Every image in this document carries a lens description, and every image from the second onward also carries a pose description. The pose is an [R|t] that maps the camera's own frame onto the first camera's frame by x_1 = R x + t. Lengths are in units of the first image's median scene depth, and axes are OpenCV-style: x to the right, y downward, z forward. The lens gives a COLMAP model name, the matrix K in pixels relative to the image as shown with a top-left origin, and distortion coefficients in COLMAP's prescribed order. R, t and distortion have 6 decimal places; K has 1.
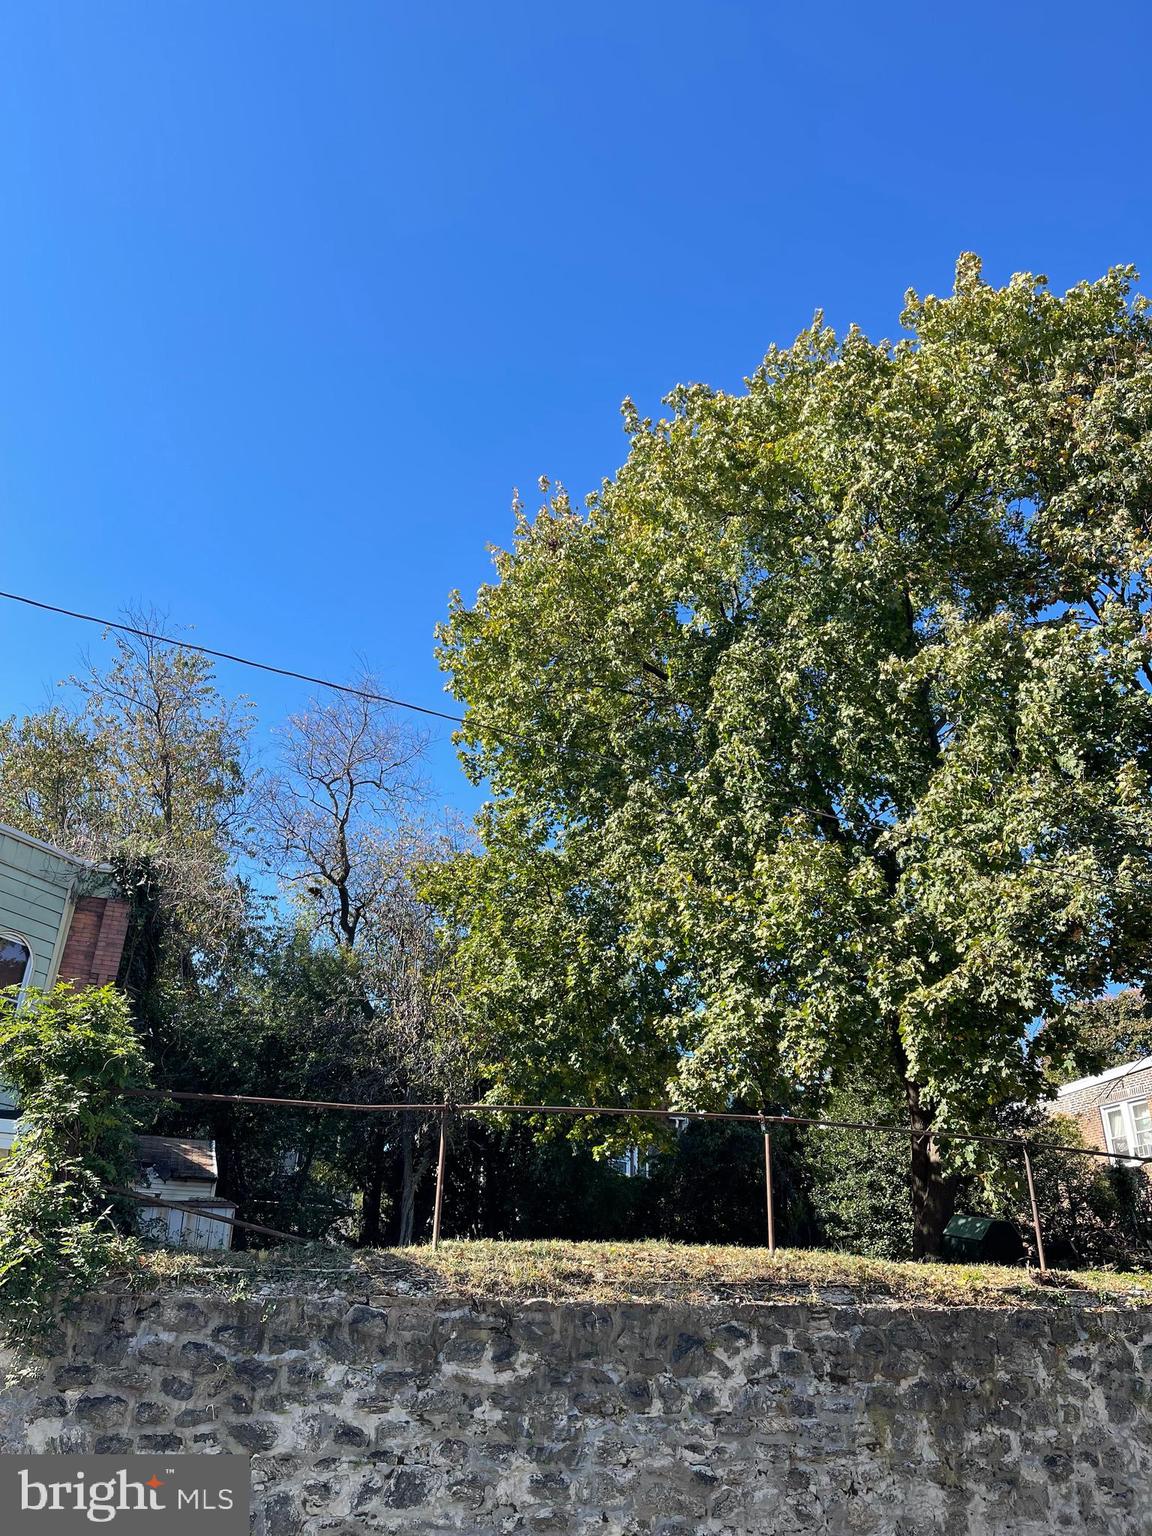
lens RADIAL K [[1155.1, 0, 561.6], [0, 1155.1, 745.2], [0, 0, 1]] dist [0.074764, -0.100725]
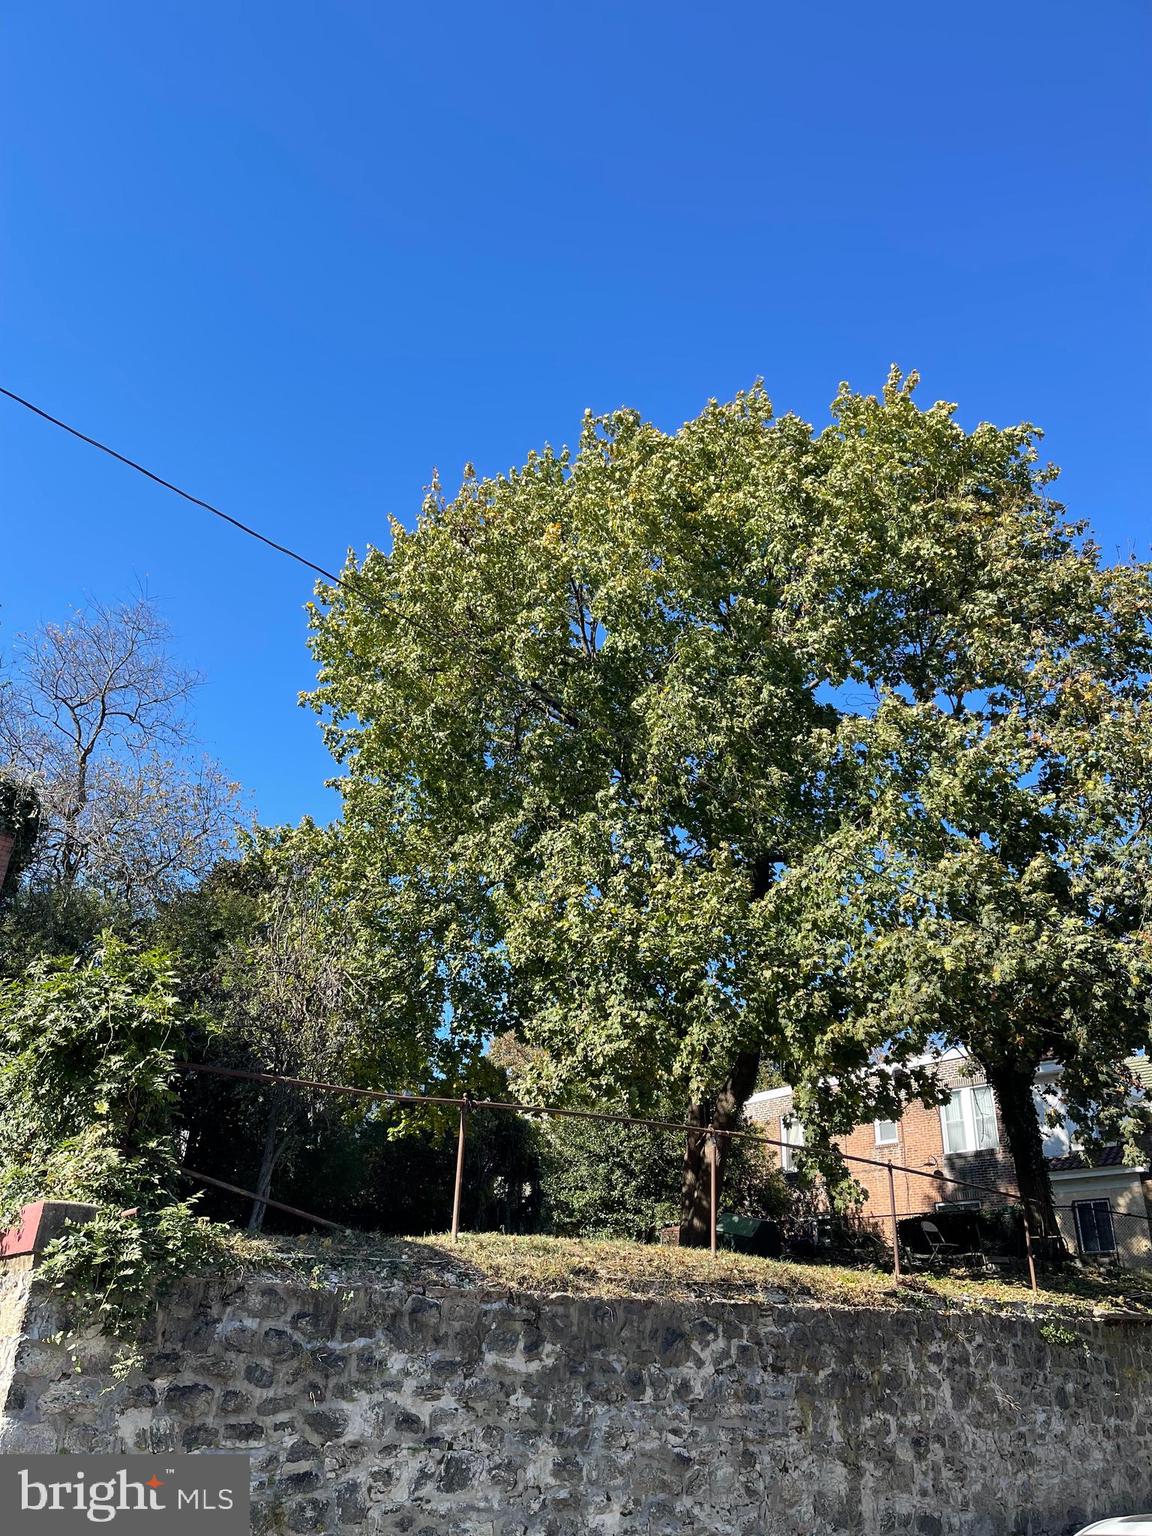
lens RADIAL K [[1155.1, 0, 575.0], [0, 1155.1, 751.6], [0, 0, 1]] dist [0.074764, -0.100725]
pose [[0.940950, 0.167823, 0.294022, -0.386333], [-0.175711, 0.984442, 0.000417, -0.009736], [-0.289378, -0.052055, 0.955798, 0.012855]]
